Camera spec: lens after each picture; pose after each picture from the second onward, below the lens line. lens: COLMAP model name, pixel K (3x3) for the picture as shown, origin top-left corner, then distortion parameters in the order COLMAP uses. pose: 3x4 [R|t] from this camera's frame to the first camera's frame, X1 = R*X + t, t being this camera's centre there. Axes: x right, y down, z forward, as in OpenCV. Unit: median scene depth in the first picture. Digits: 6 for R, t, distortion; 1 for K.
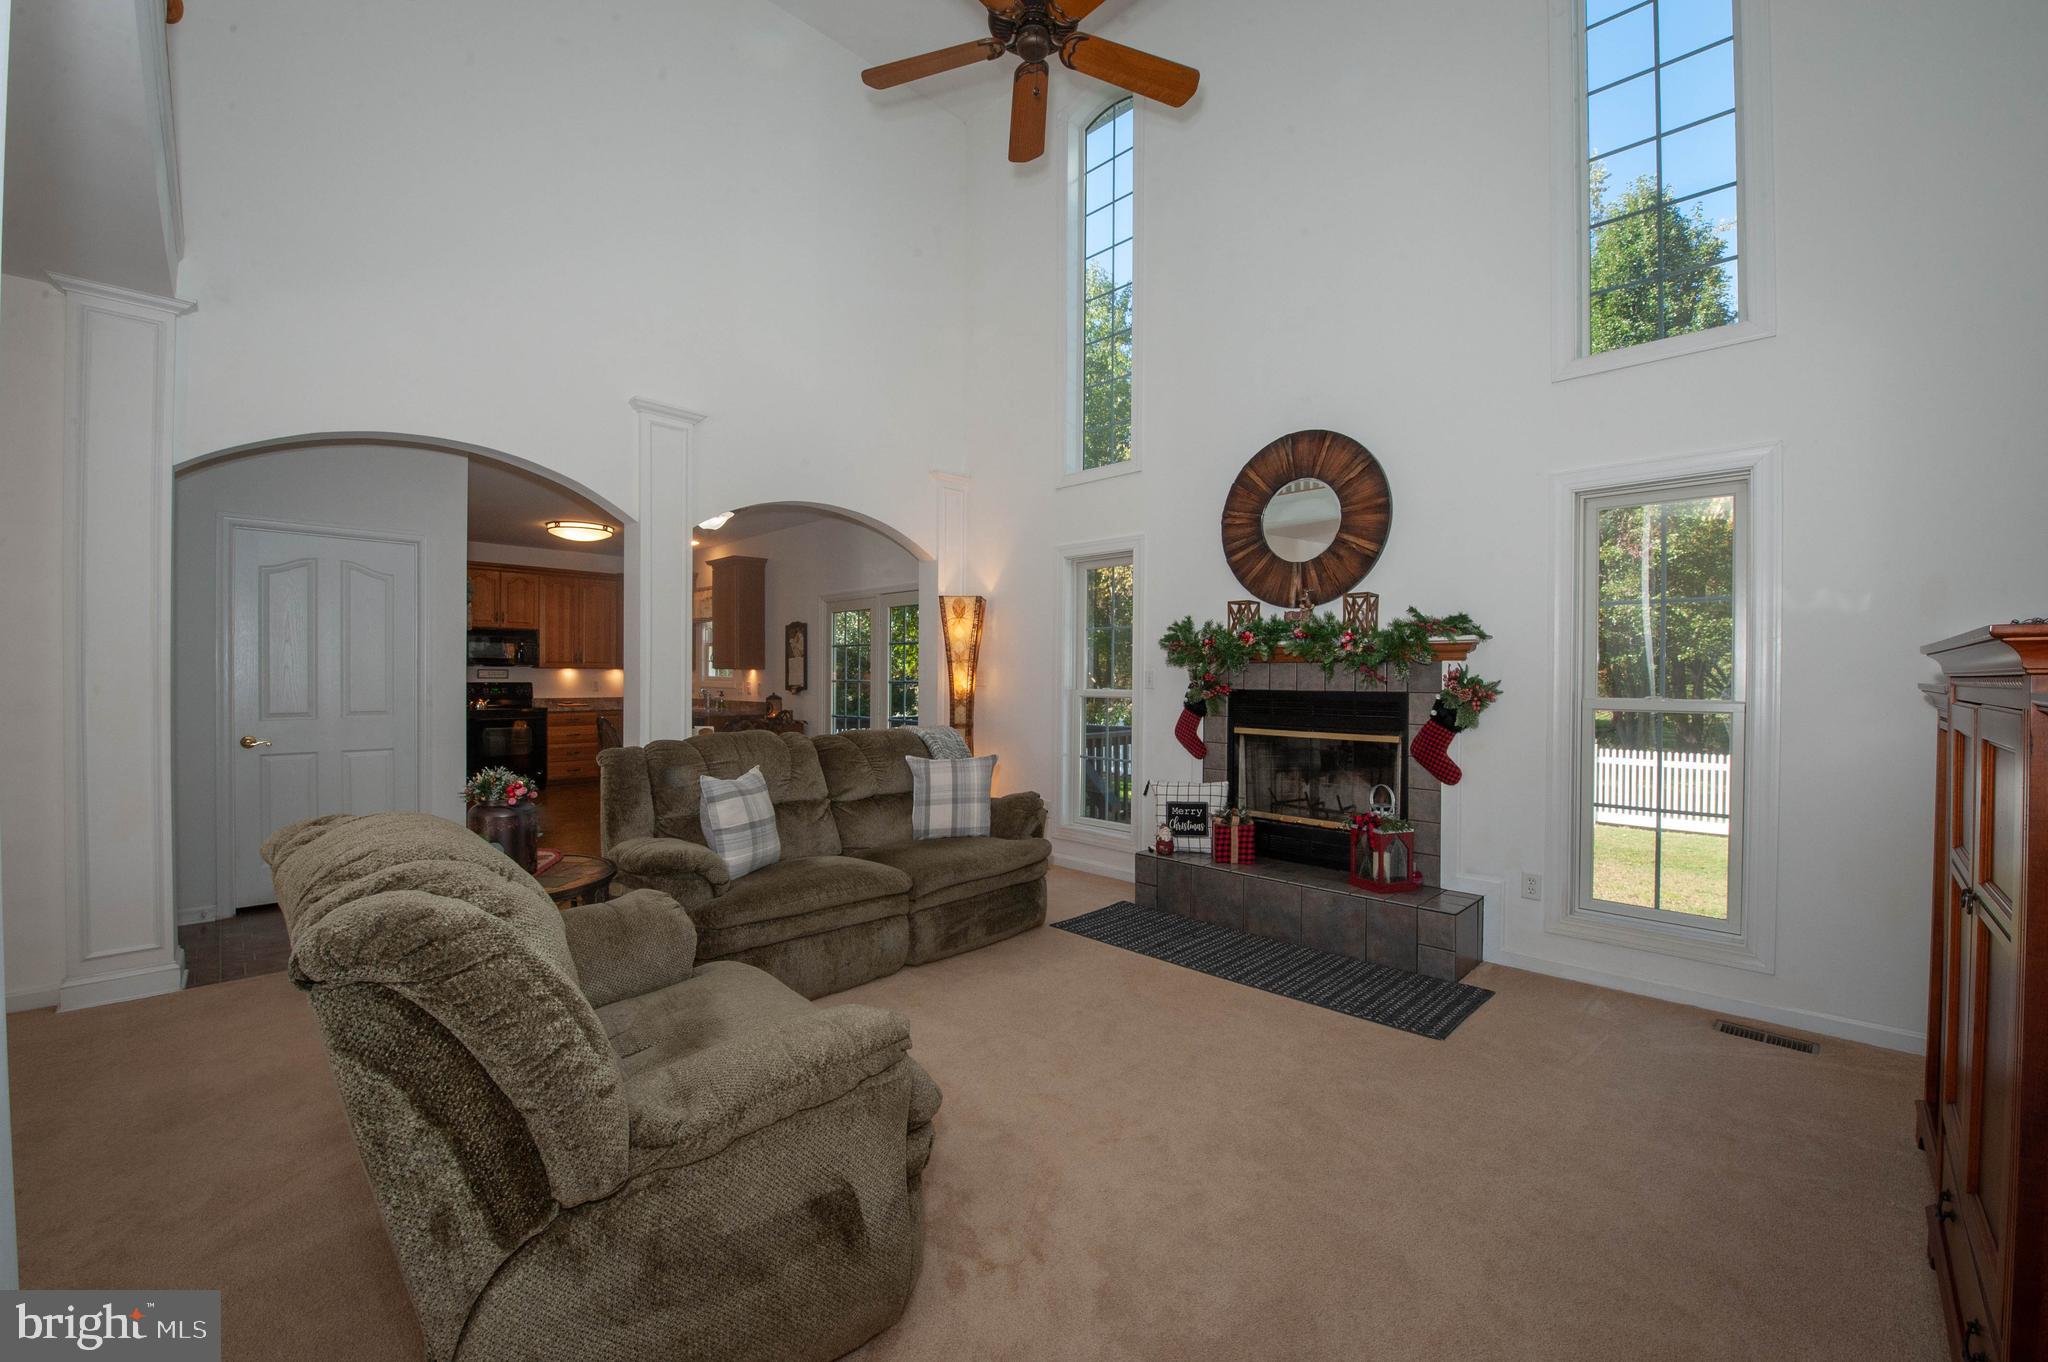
lens RADIAL K [[809.4, 0, 1013.2], [0, 809.4, 683.5], [0, 0, 1]] dist [-0.017956, -0.000127]
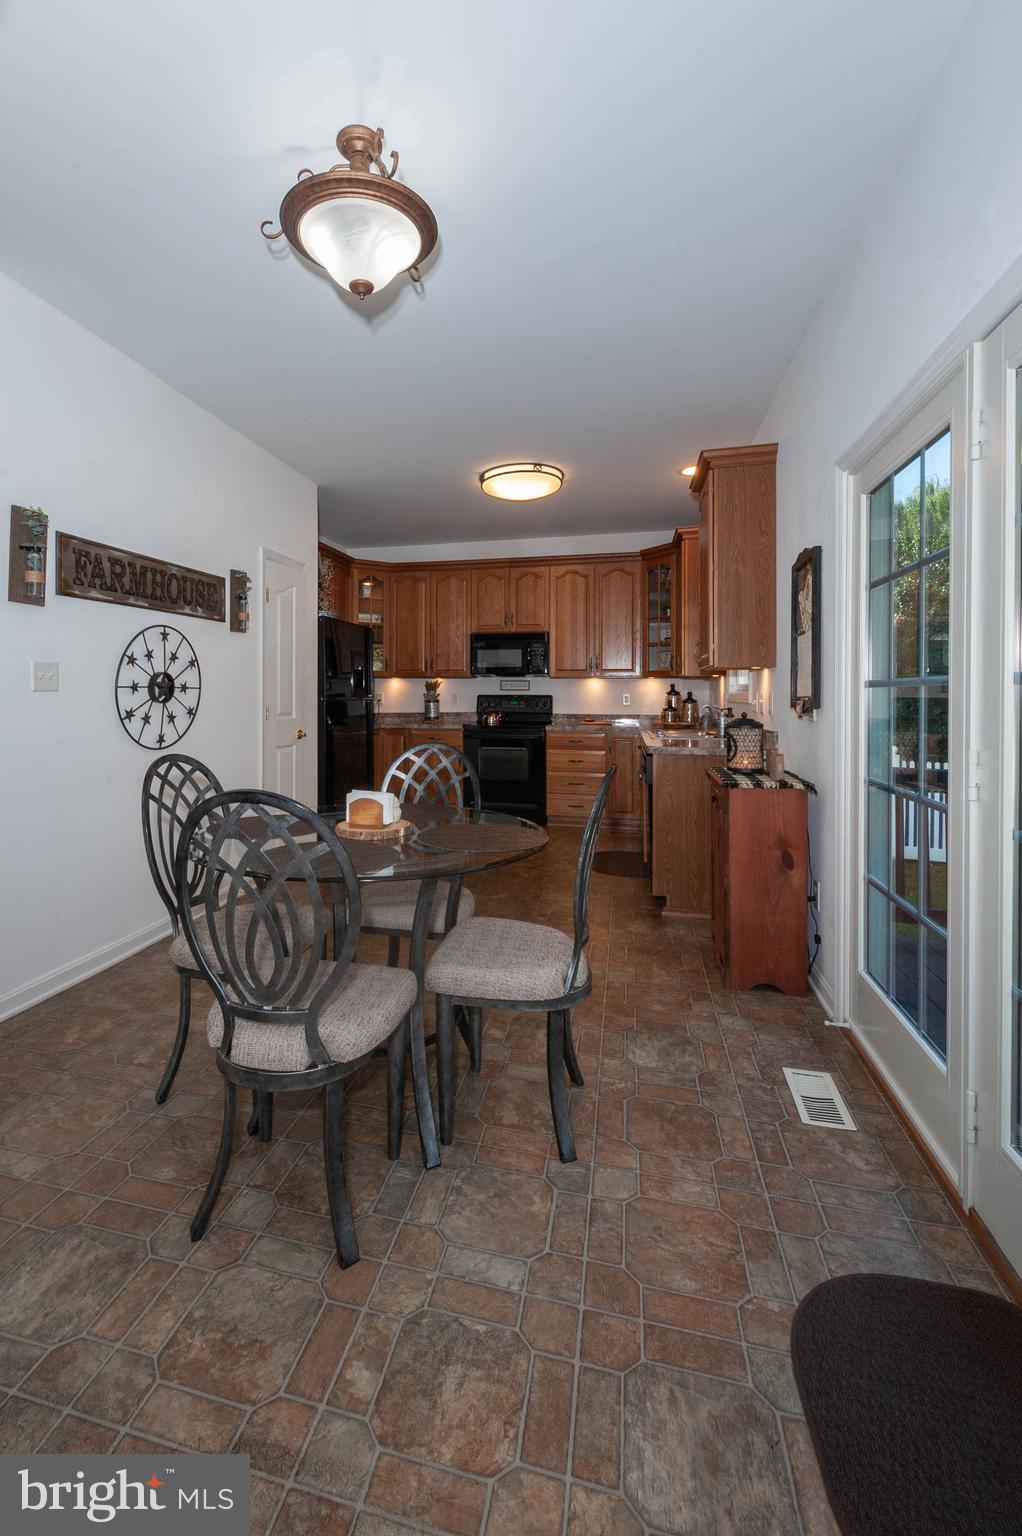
lens RADIAL K [[639.5, 0, 466.8], [0, 639.5, 691.8], [0, 0, 1]] dist [0.000254, -0.000044]
pose [[0.499849, -0.007383, -0.866081, -0.113032], [-0.007789, 0.999885, -0.013019, 0.009530], [0.866078, 0.013253, 0.499734, 1.155735]]
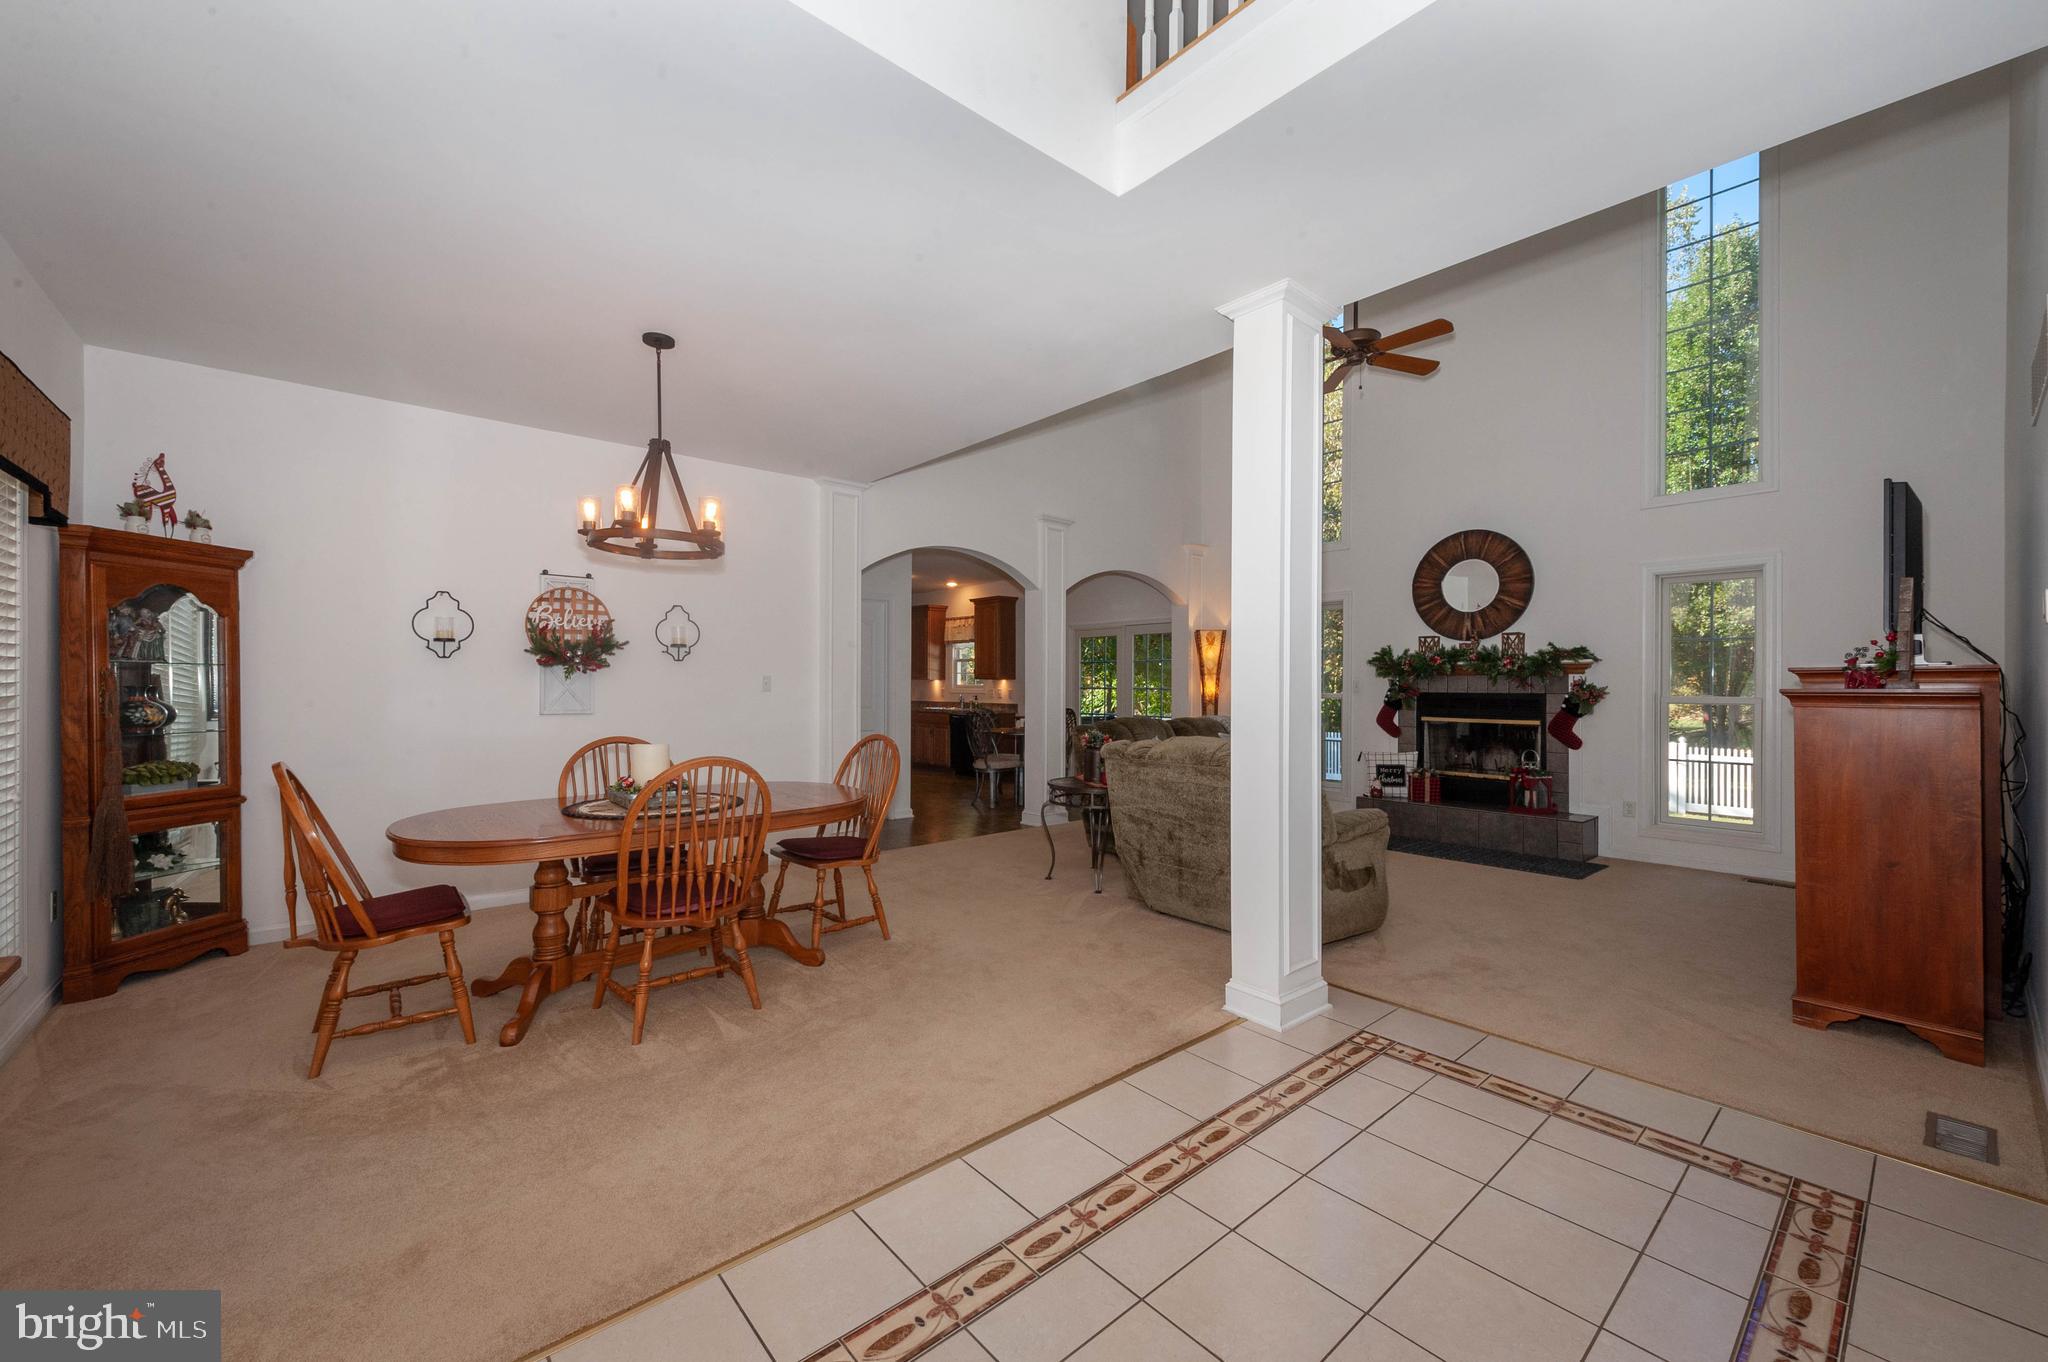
lens RADIAL K [[809.4, 0, 966.9], [0, 809.4, 683.2], [0, 0, 1]] dist [-0.017956, -0.000127]
pose [[0.993456, -0.001377, -0.114208, -0.423204], [0.000065, 0.999934, -0.011491, 0.007366], [0.114216, 0.011408, 0.993390, -0.645033]]
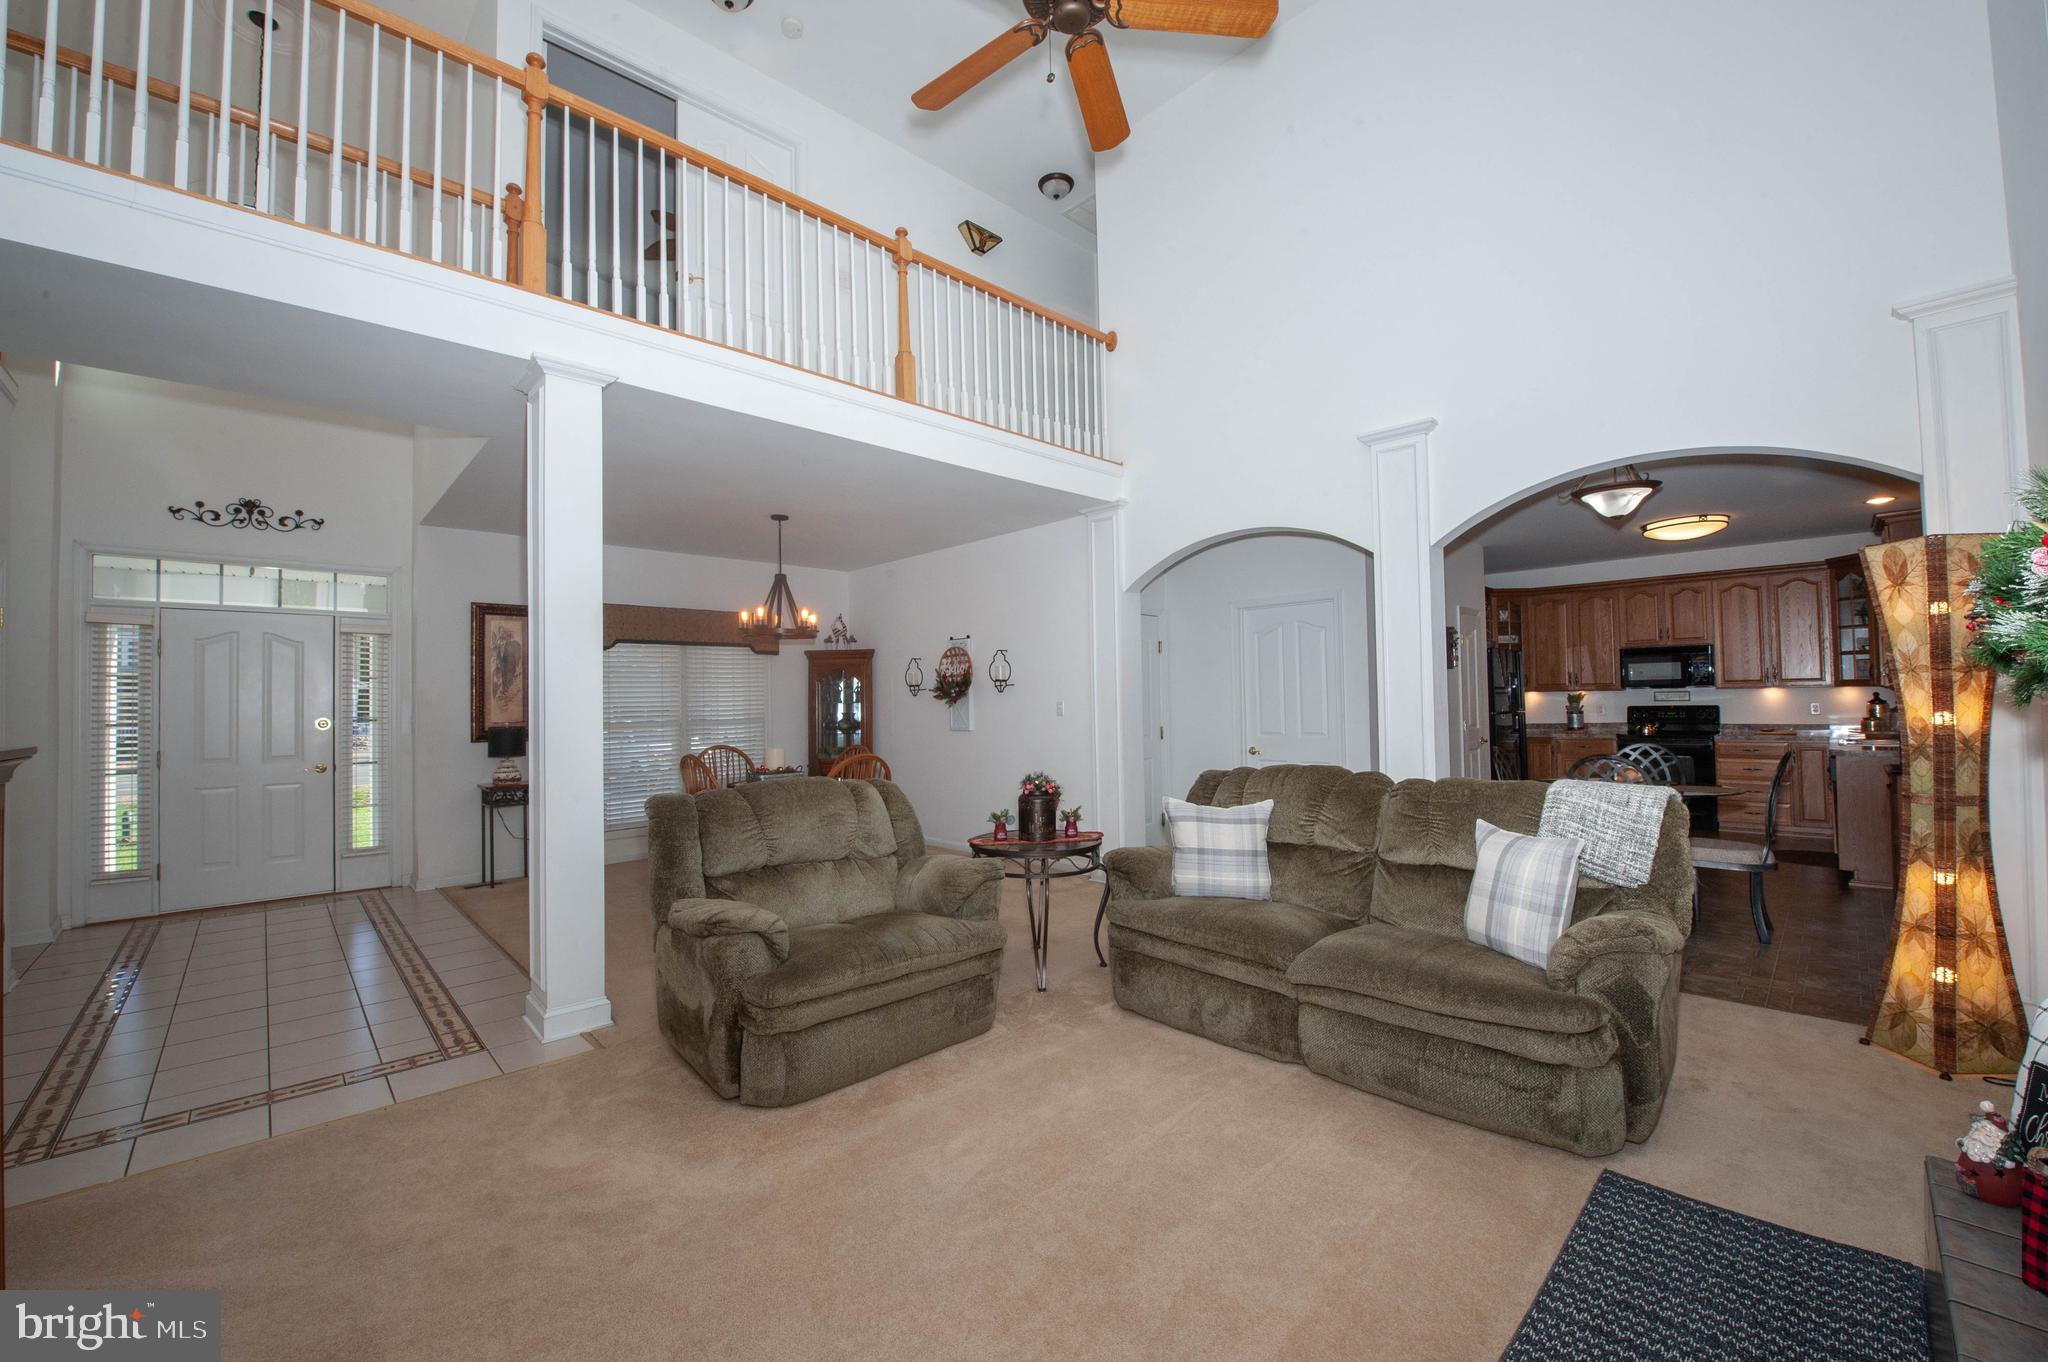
lens RADIAL K [[809.4, 0, 1035.9], [0, 809.4, 682.4], [0, 0, 1]] dist [-0.017956, -0.000127]
pose [[-0.025301, -0.029358, -0.999249, 0.542510], [0.008883, 0.999523, -0.029591, -0.013147], [0.999640, -0.009625, -0.025028, 0.579065]]
